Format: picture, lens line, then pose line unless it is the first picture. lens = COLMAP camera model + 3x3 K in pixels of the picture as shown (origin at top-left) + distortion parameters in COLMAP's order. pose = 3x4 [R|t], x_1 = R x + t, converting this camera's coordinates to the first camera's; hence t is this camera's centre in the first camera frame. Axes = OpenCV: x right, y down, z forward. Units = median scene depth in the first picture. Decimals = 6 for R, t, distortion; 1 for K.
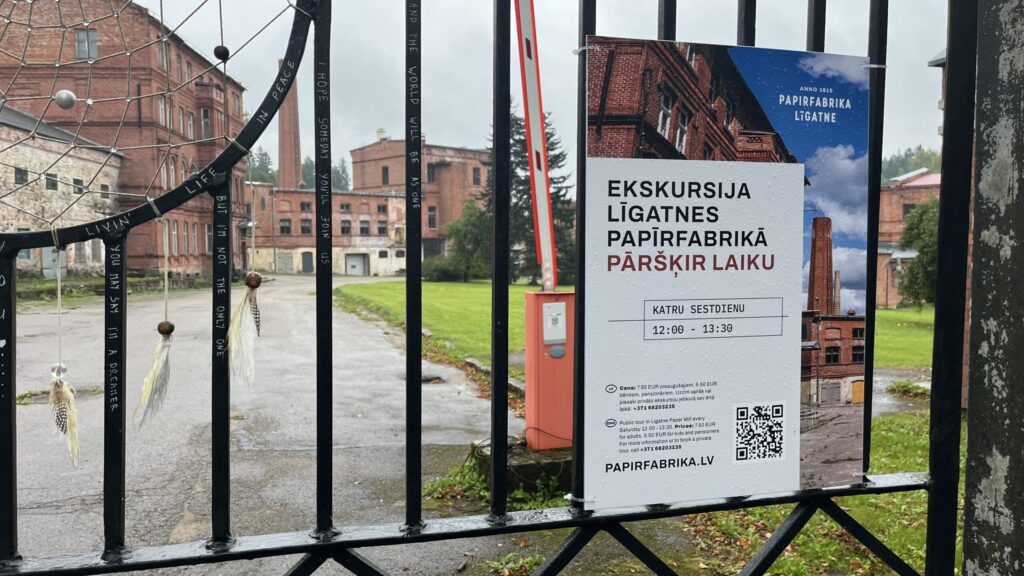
lens RADIAL K [[774.1, 0, 502.4], [0, 774.1, 289.3], [0, 0, 1]] dist [0.039747, -0.051629]
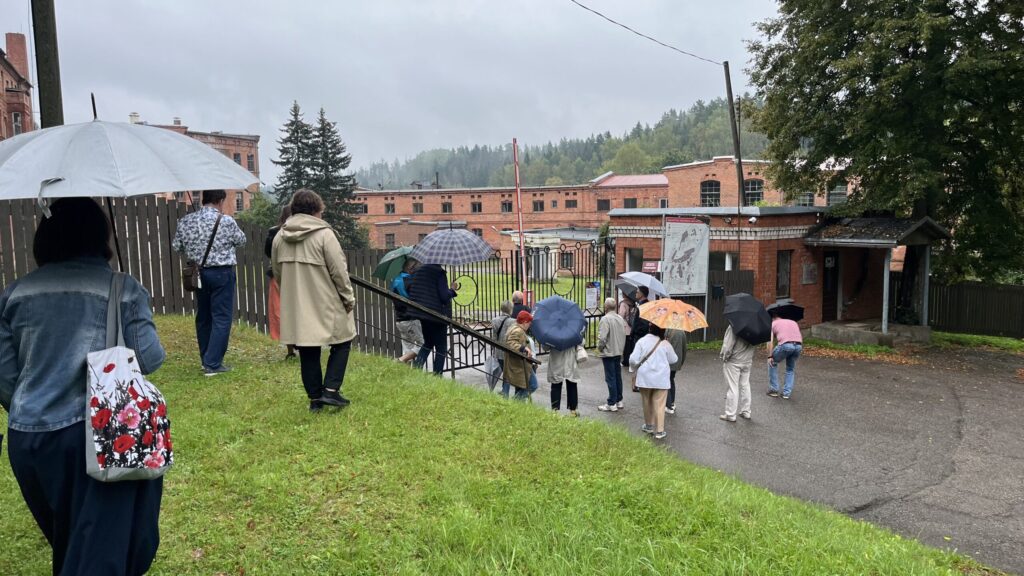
lens RADIAL K [[774.1, 0, 519.4], [0, 774.1, 295.9], [0, 0, 1]] dist [0.039747, -0.051629]
pose [[0.930634, -0.044509, 0.363233, -0.111623], [0.027186, 0.998242, 0.052667, -0.014029], [-0.364939, -0.039139, 0.930208, -0.214523]]
